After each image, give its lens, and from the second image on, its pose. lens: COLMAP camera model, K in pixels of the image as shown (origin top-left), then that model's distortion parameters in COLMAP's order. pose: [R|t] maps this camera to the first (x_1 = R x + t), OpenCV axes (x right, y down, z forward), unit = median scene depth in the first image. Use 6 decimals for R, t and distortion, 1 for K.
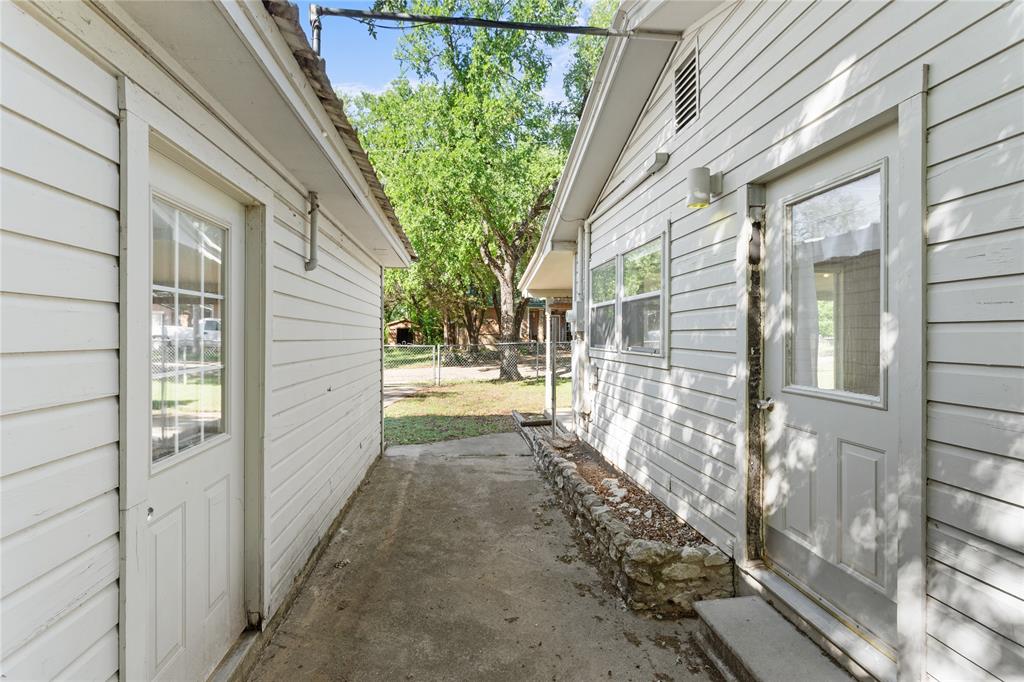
lens RADIAL K [[485.6, 0, 512.0], [0, 485.6, 341.0], [0, 0, 1]] dist [-0.000815, 0.000655]
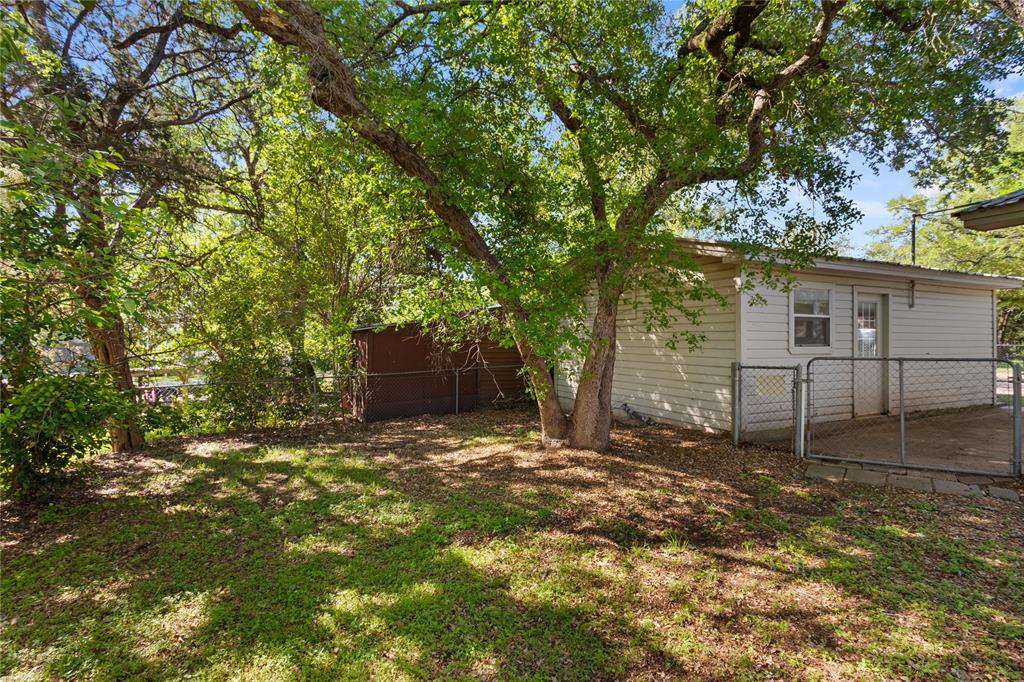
lens RADIAL K [[485.6, 0, 512.0], [0, 485.6, 341.0], [0, 0, 1]] dist [-0.000815, 0.000655]
pose [[0.316665, 0.001337, -0.948536, 2.144561], [-0.010033, 0.999948, -0.001940, 0.110516], [0.948484, 0.010132, 0.316662, -2.952482]]
